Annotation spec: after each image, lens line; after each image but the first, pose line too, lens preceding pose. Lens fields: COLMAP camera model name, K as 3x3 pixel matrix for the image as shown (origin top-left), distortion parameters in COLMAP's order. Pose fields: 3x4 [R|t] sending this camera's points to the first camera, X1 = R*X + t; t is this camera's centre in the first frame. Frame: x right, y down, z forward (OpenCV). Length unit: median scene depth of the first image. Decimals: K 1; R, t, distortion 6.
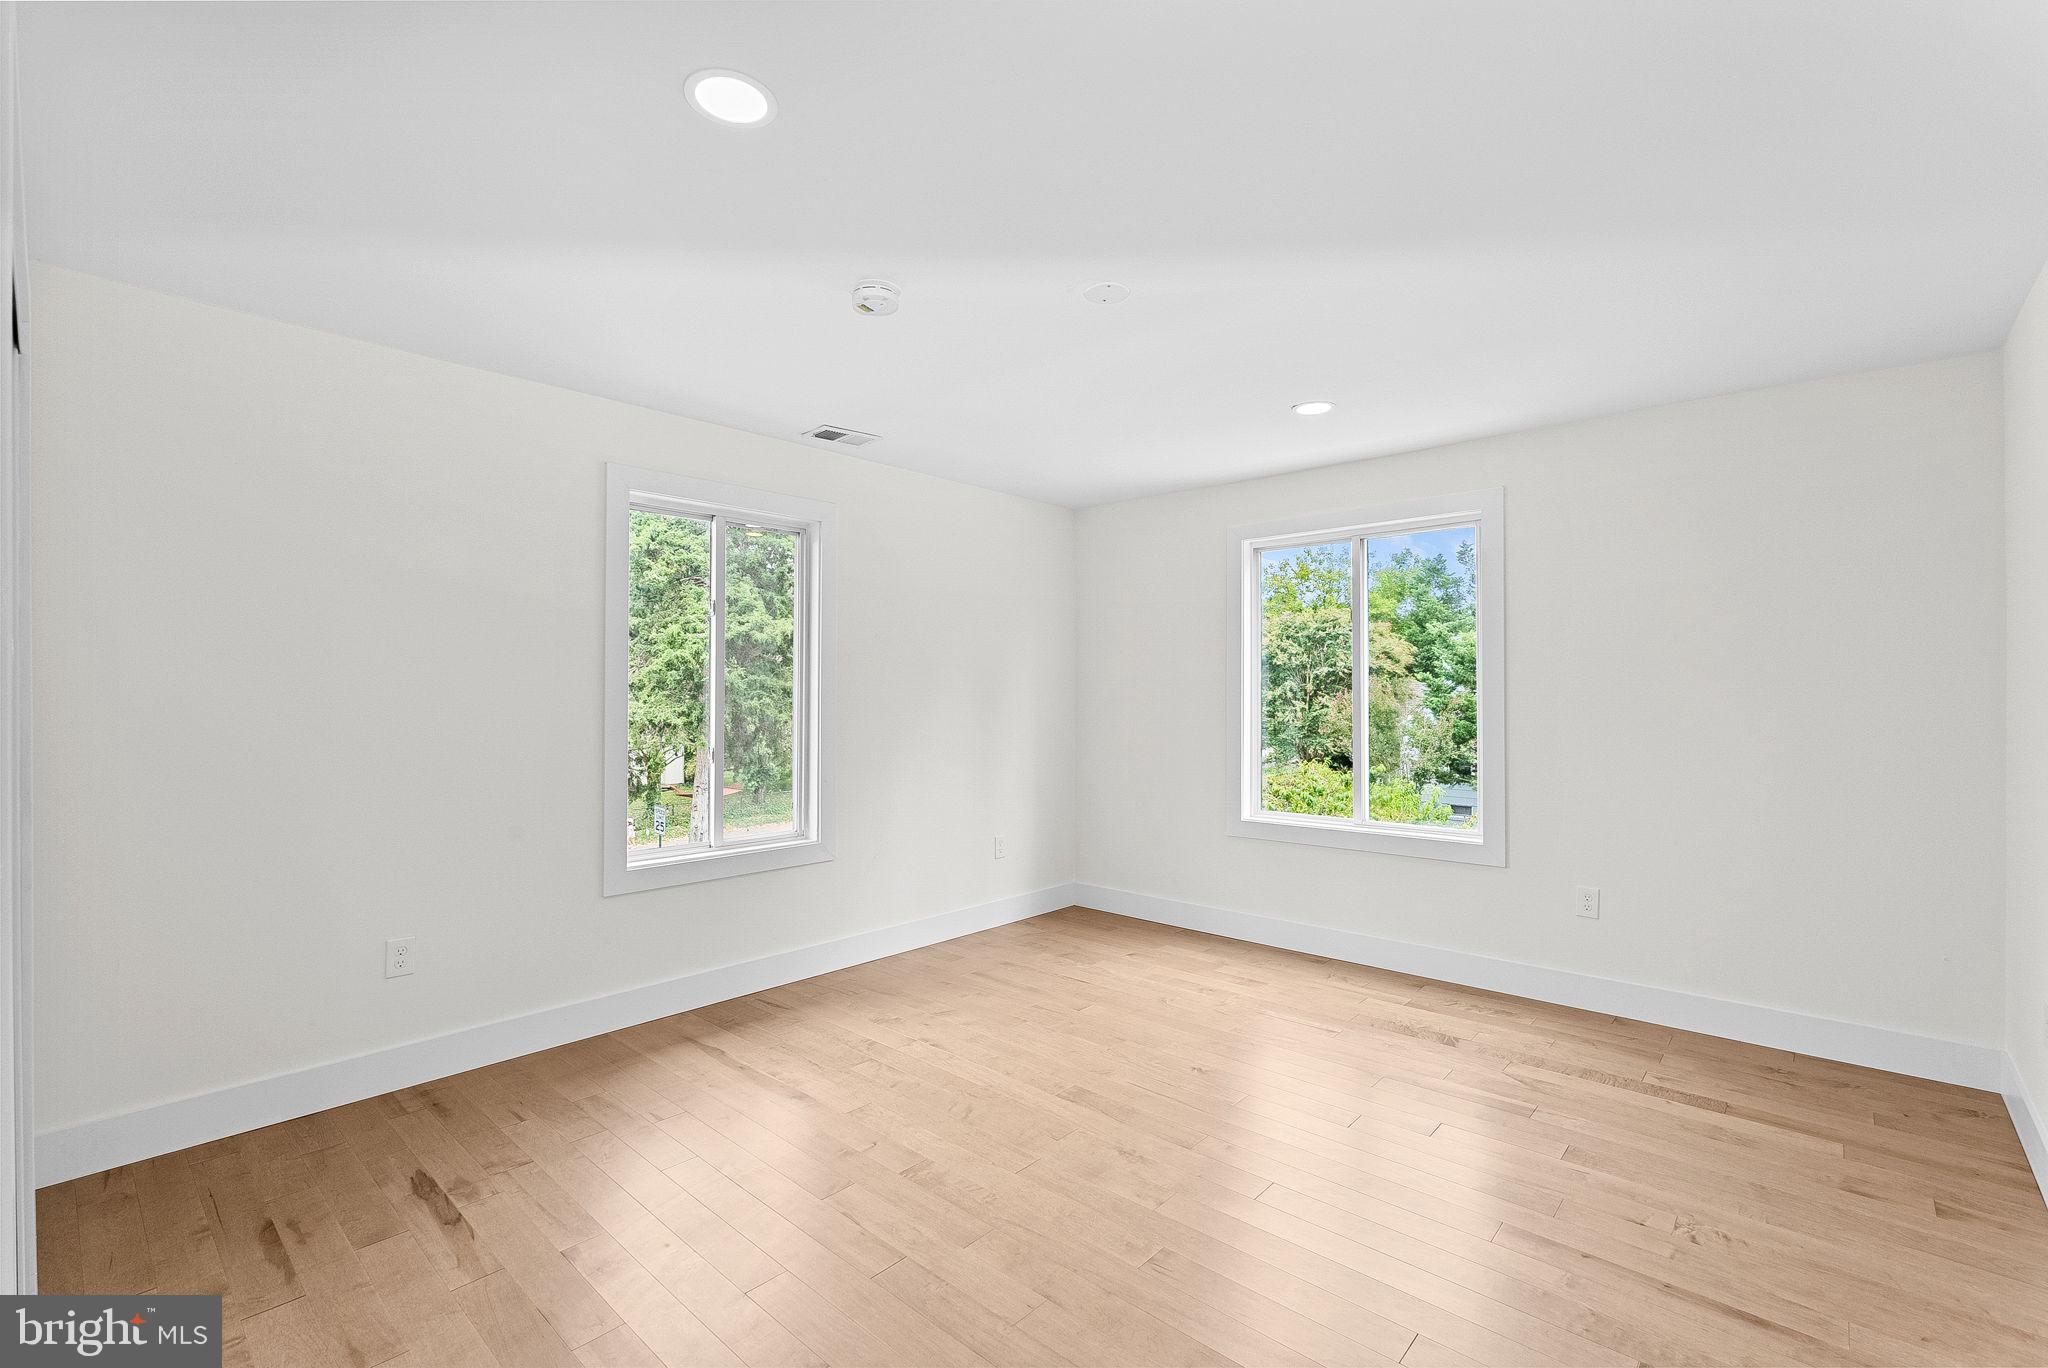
lens RADIAL K [[903.4, 0, 1013.8], [0, 903.4, 684.8], [0, 0, 1]] dist [-0.006556, 0.000076]
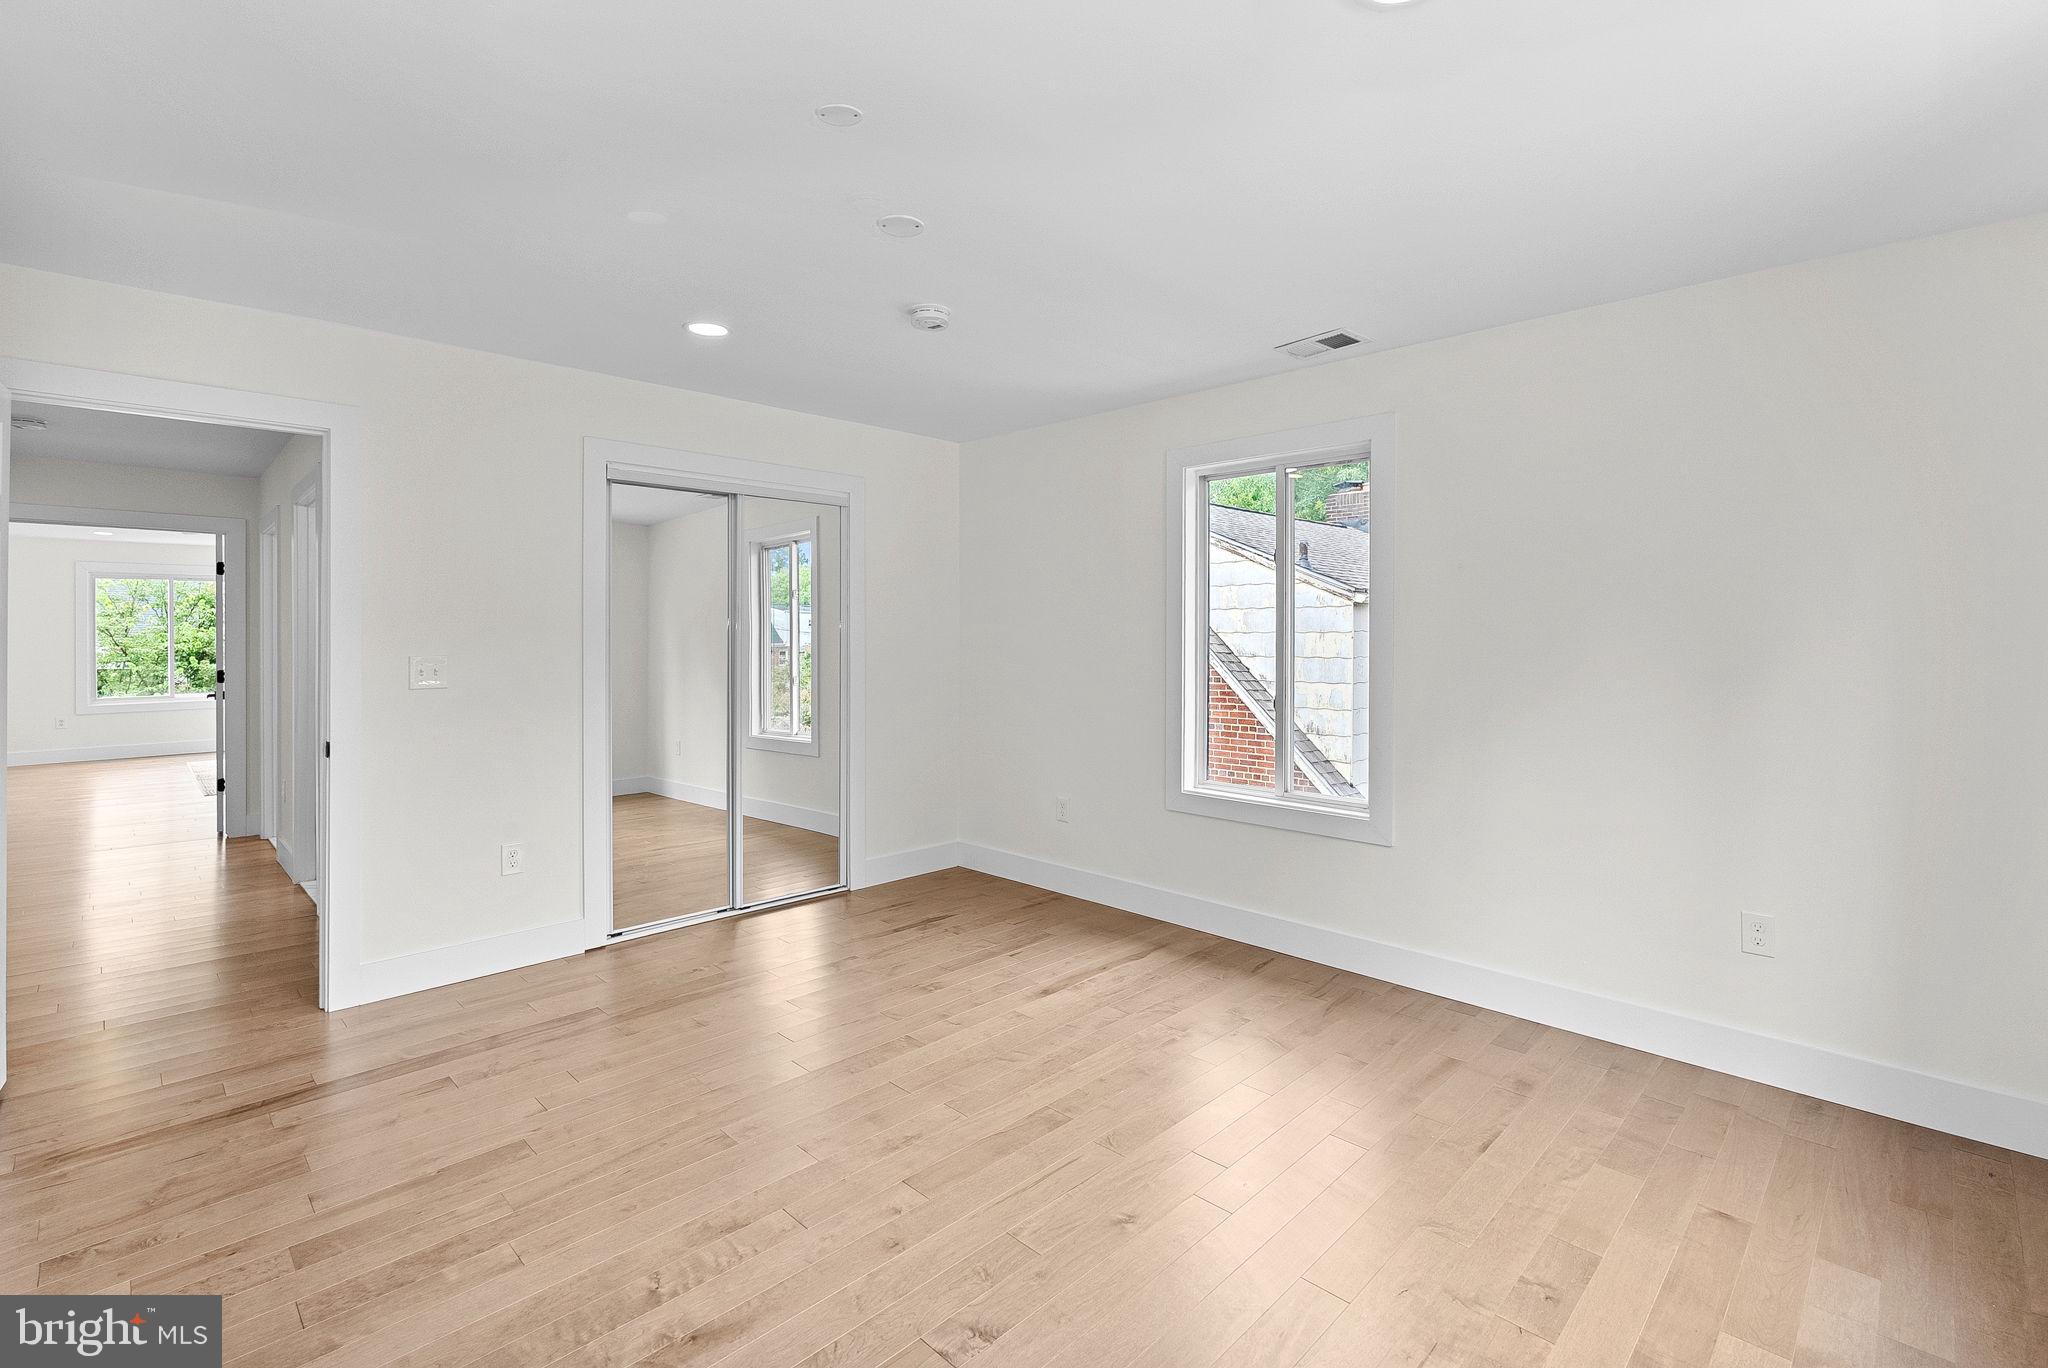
lens RADIAL K [[903.4, 0, 1020.0], [0, 903.4, 645.6], [0, 0, 1]] dist [-0.006556, 0.000076]
pose [[-0.036644, 0.005251, -0.999315, 0.763750], [0.002206, 0.999984, 0.005174, 0.008474], [0.999326, -0.002015, -0.036655, 0.848643]]
